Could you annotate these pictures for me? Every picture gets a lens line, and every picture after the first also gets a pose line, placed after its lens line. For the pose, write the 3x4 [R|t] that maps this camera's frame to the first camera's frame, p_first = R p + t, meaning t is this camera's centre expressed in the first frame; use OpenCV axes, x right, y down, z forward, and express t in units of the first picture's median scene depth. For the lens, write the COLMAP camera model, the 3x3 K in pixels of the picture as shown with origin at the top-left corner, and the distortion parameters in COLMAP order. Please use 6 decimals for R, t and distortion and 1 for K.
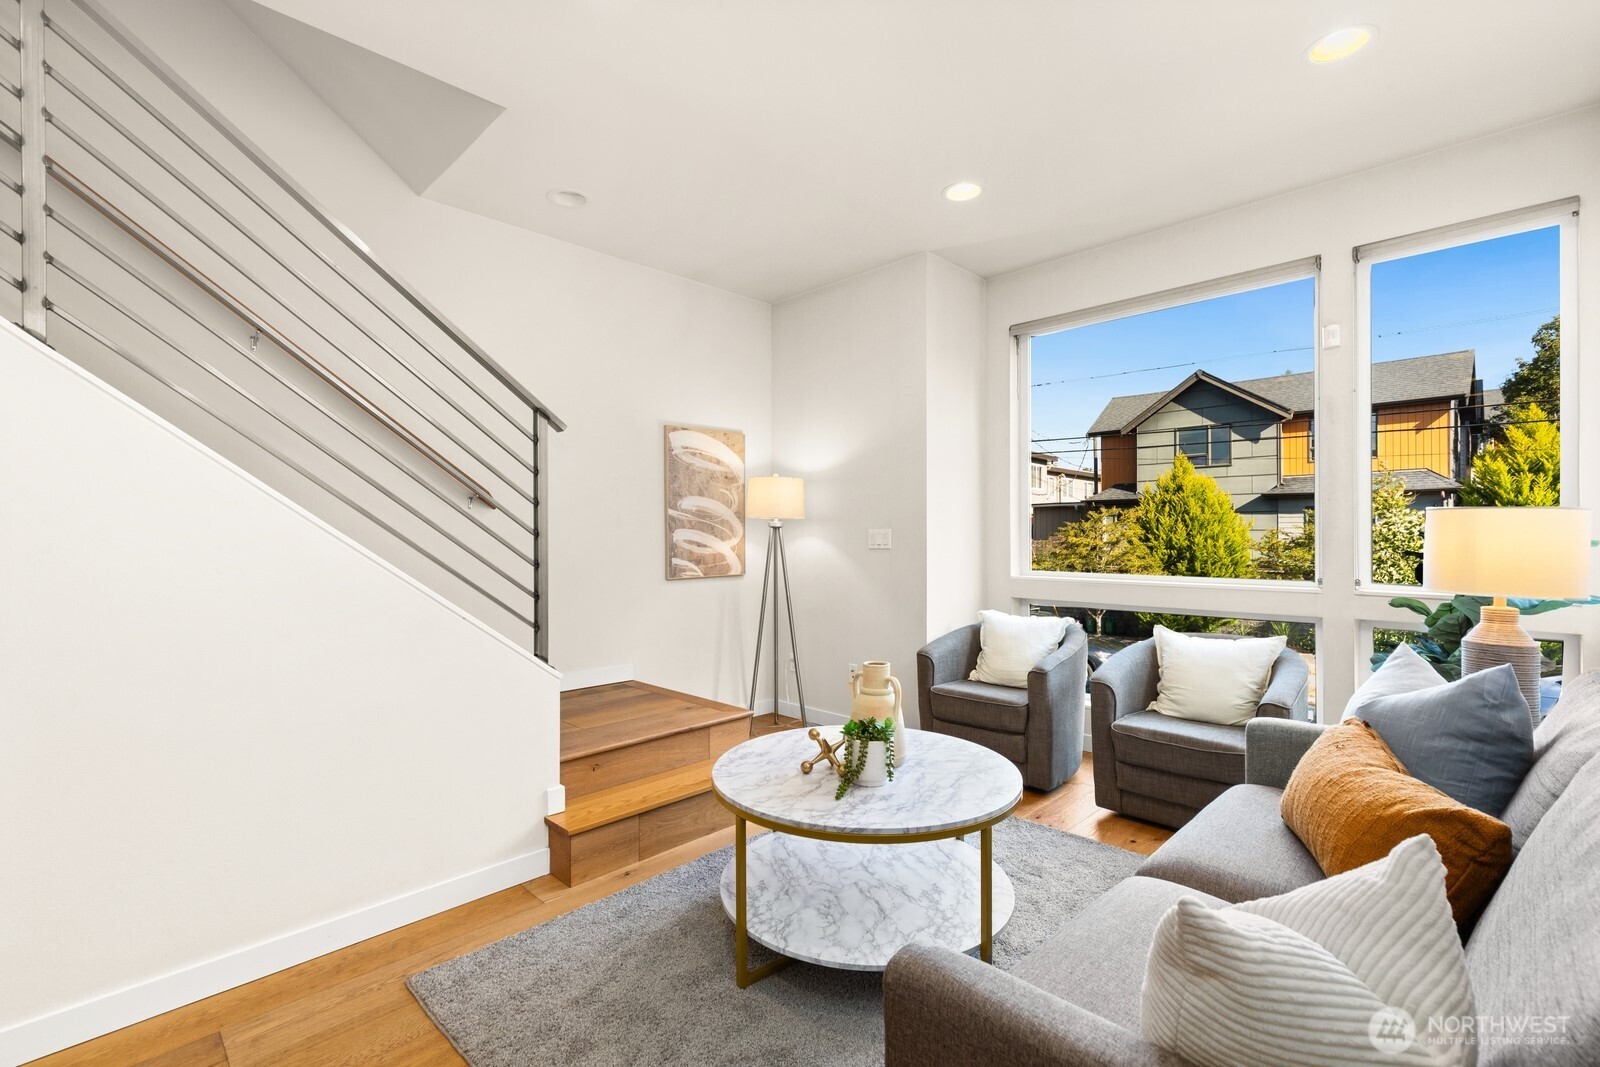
lens RADIAL K [[722.2, 0, 792.9], [0, 722.2, 534.2], [0, 0, 1]] dist [0.013652, -0.002185]
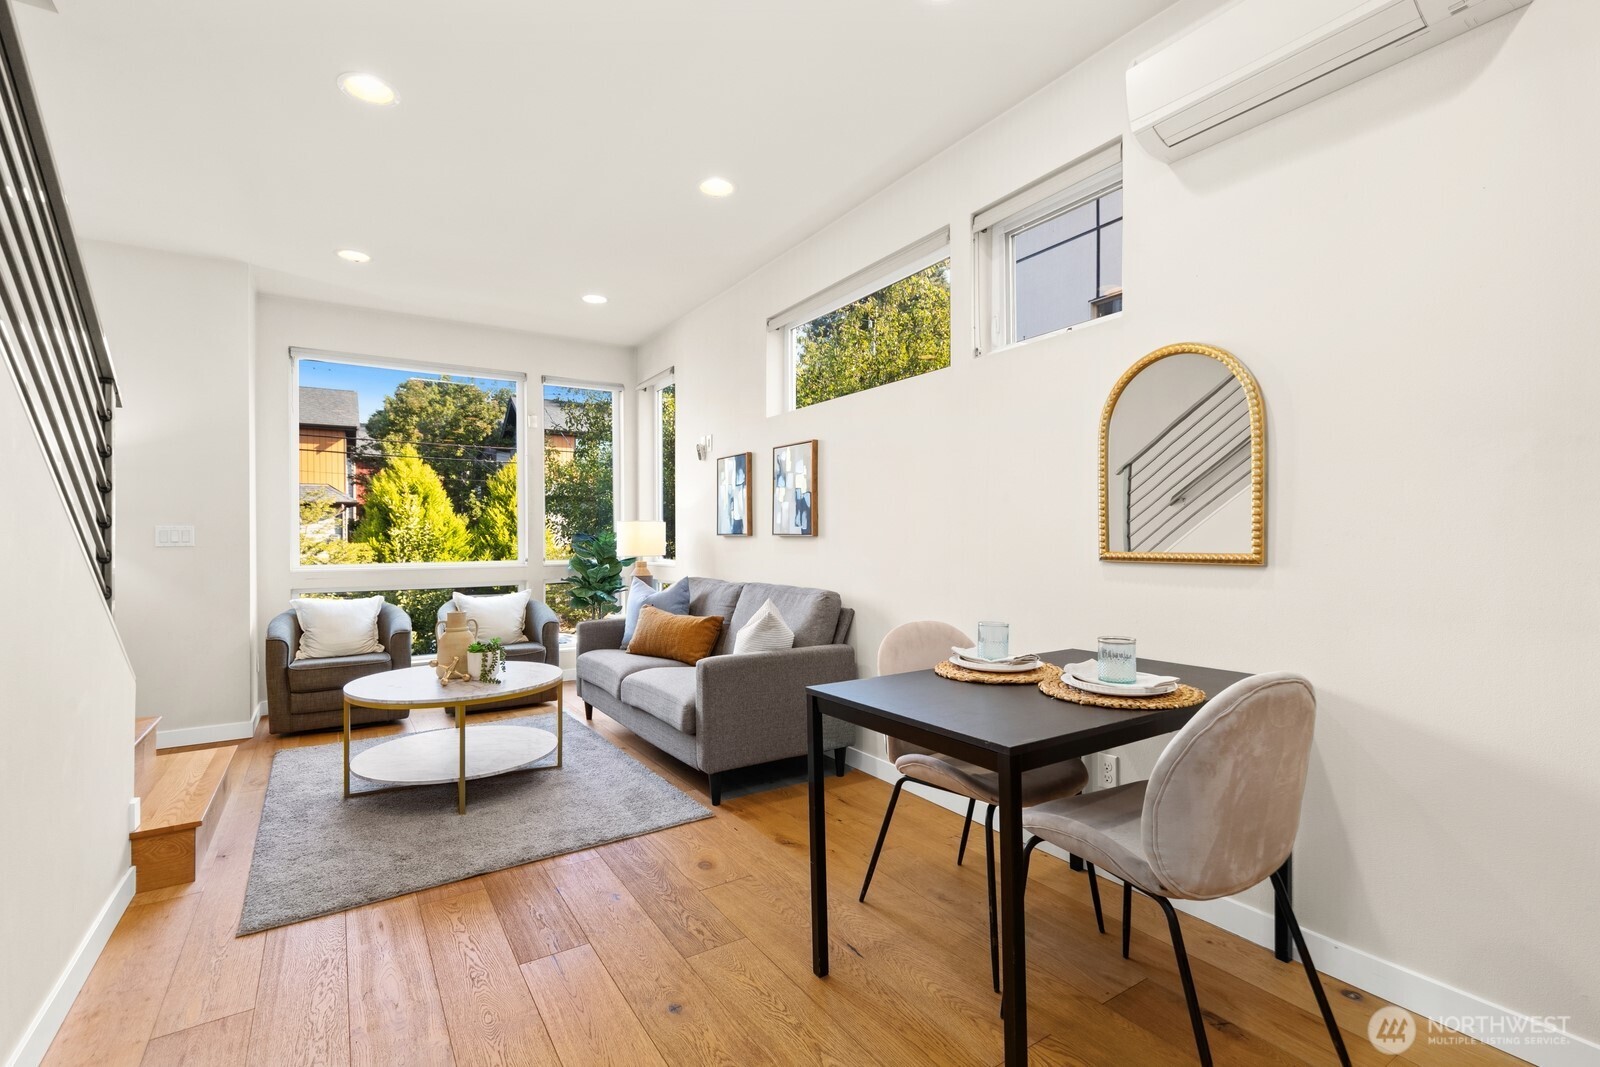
lens RADIAL K [[722.2, 0, 799.8], [0, 722.2, 539.8], [0, 0, 1]] dist [0.013652, -0.002185]
pose [[0.216517, -0.004016, 0.976271, -0.634938], [0.007707, 0.999967, 0.002404, 0.015246], [-0.976248, 0.007003, 0.216541, -0.019257]]
